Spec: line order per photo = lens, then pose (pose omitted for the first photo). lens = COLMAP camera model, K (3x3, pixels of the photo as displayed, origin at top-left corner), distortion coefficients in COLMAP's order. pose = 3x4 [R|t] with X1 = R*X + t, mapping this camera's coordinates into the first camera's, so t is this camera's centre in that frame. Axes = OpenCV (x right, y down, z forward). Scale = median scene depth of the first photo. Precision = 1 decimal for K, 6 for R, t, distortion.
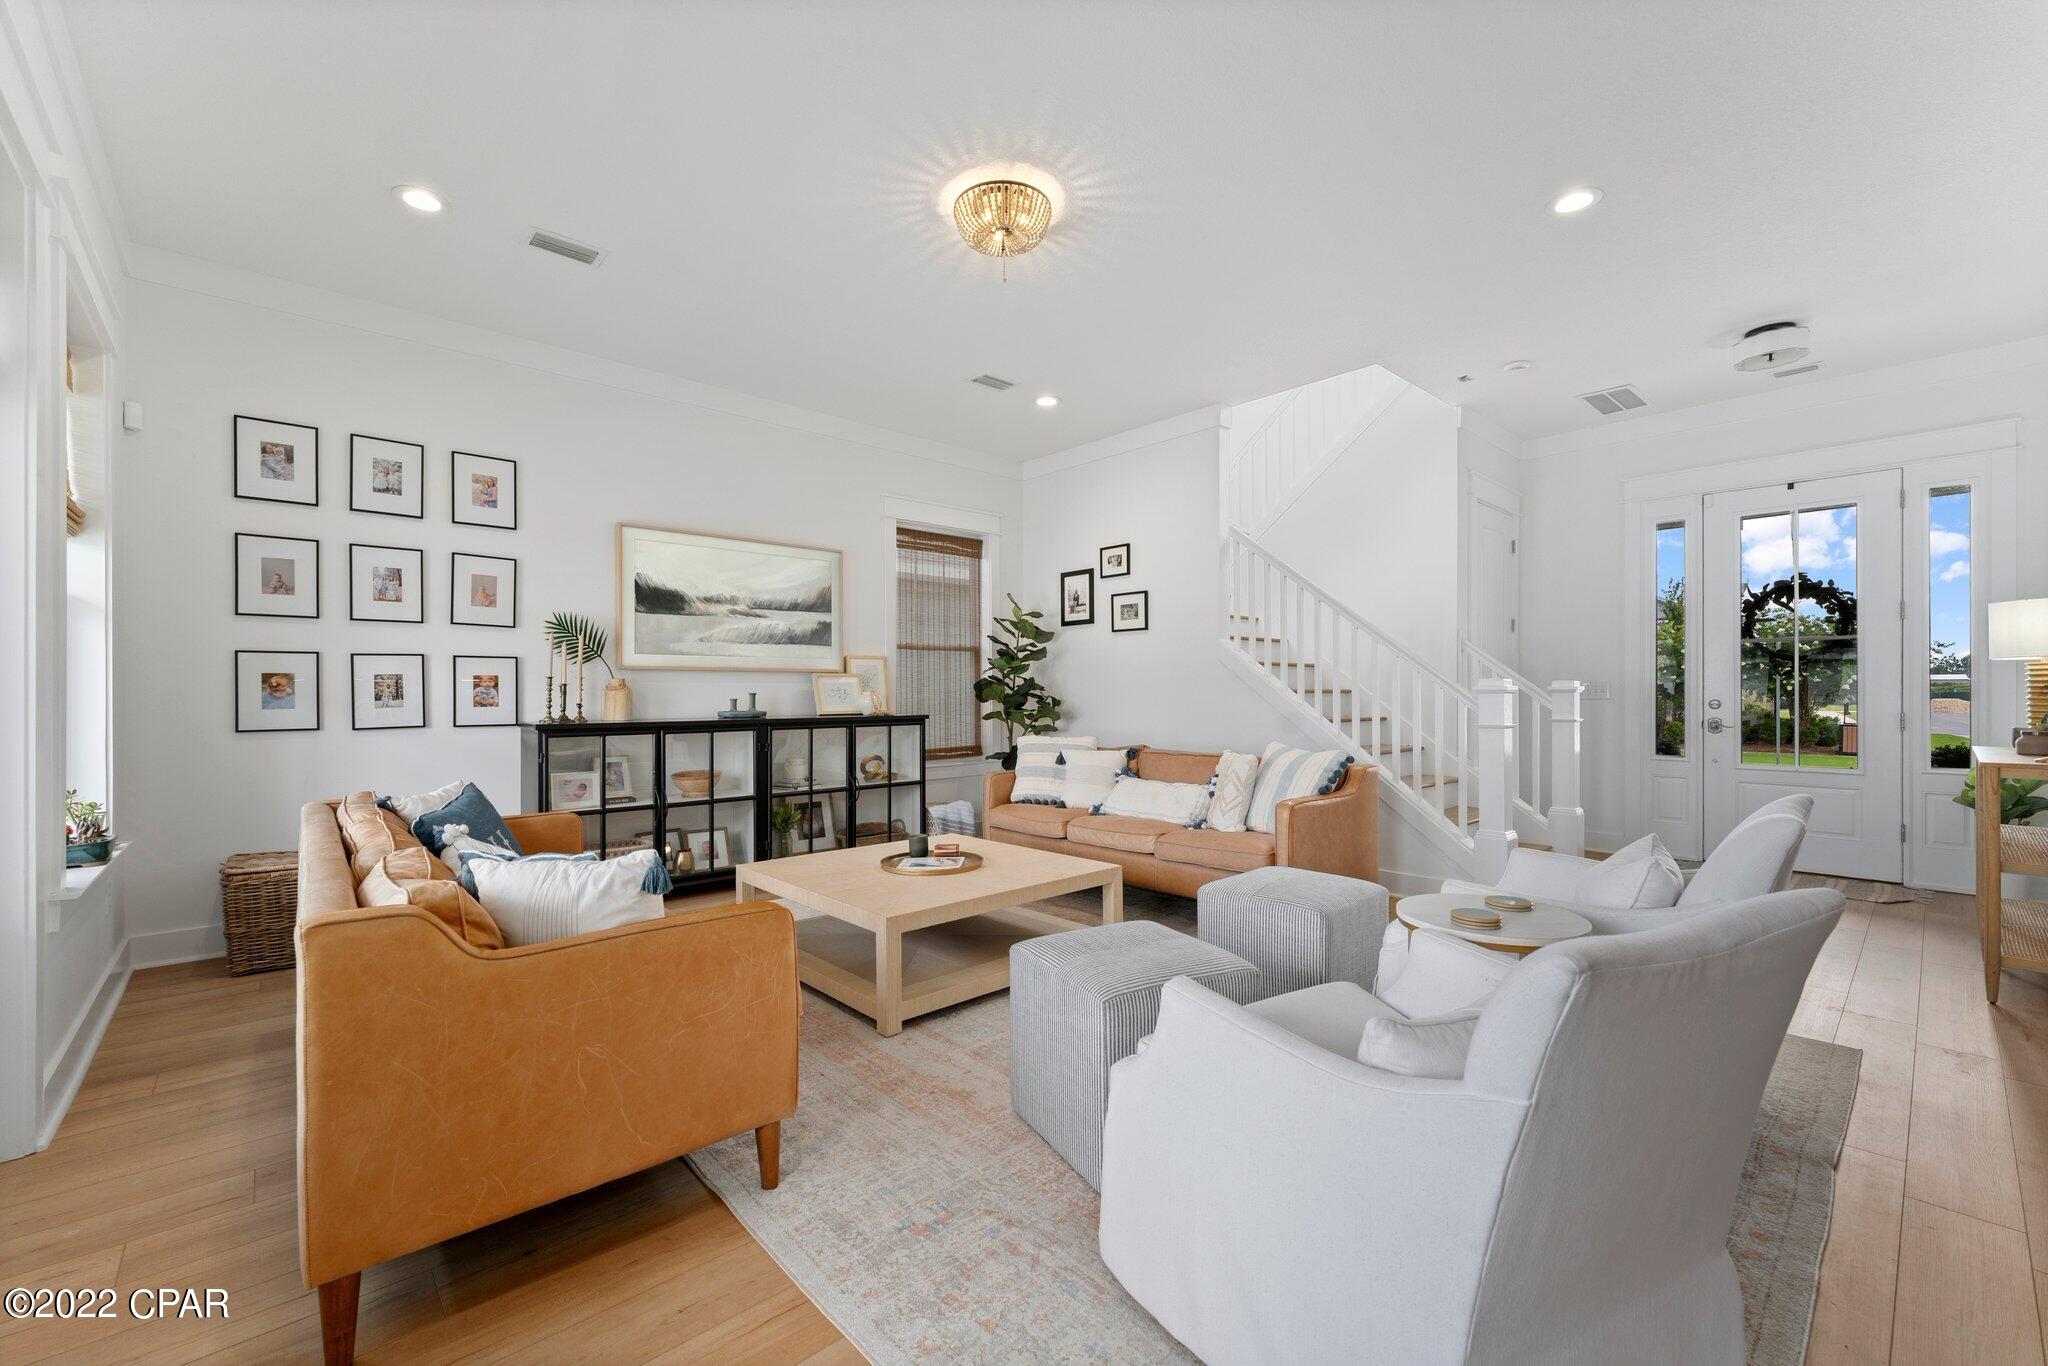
lens RADIAL K [[835.8, 0, 1009.3], [0, 835.8, 699.1], [0, 0, 1]] dist [-0.001982, -0.000073]
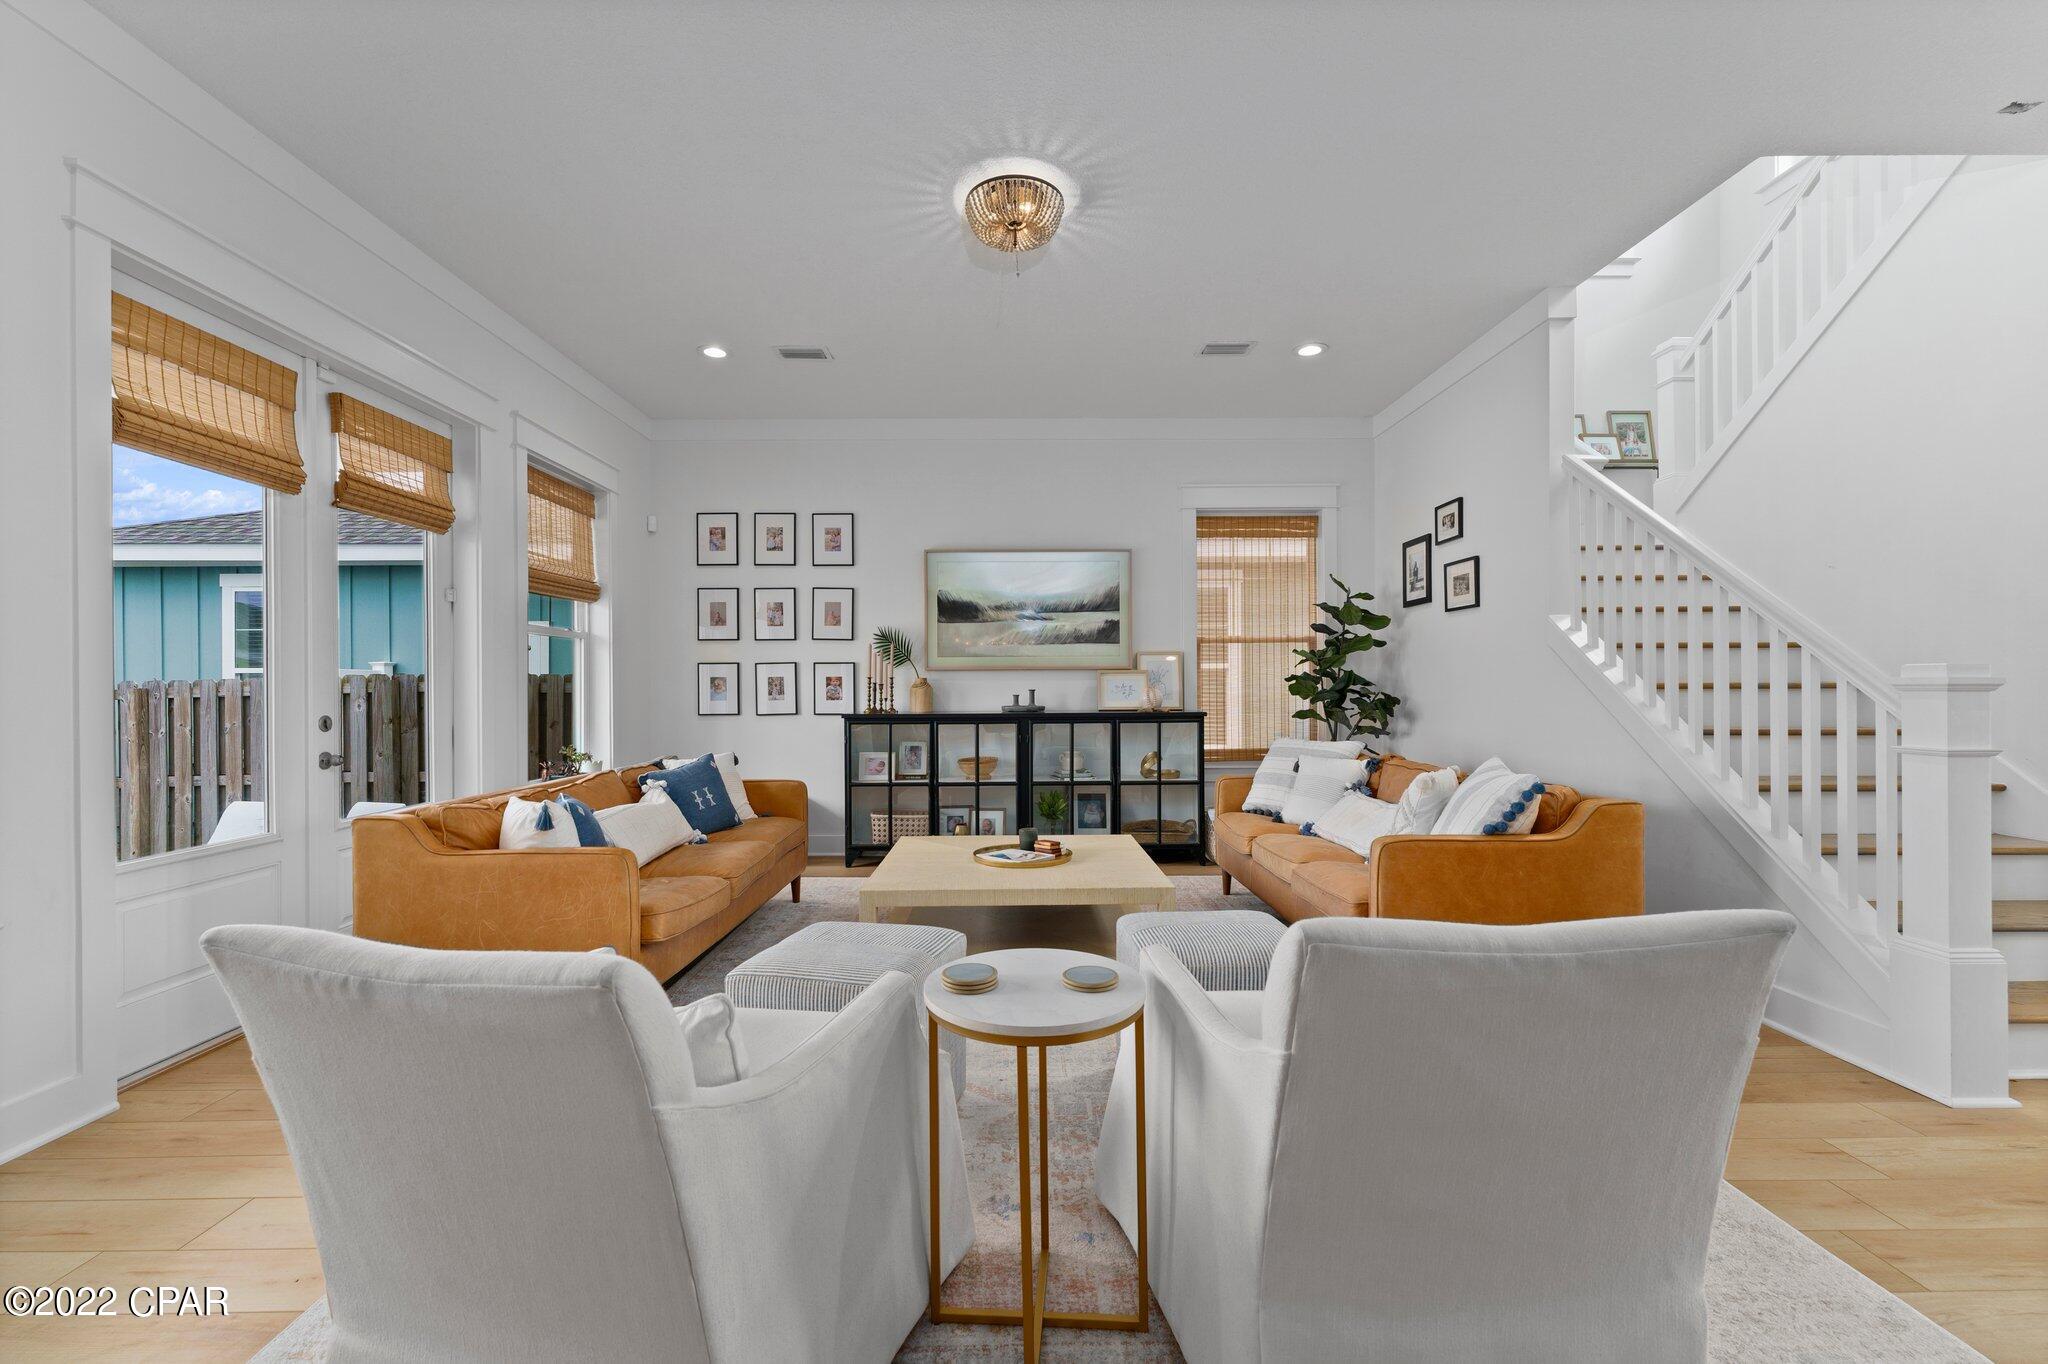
lens RADIAL K [[835.8, 0, 1016.4], [0, 835.8, 692.4], [0, 0, 1]] dist [-0.001982, -0.000073]
pose [[0.745497, 0.001810, -0.666506, 0.408165], [-0.002885, 0.999996, -0.000512, -0.002729], [0.666503, 0.002305, 0.745499, 0.162974]]
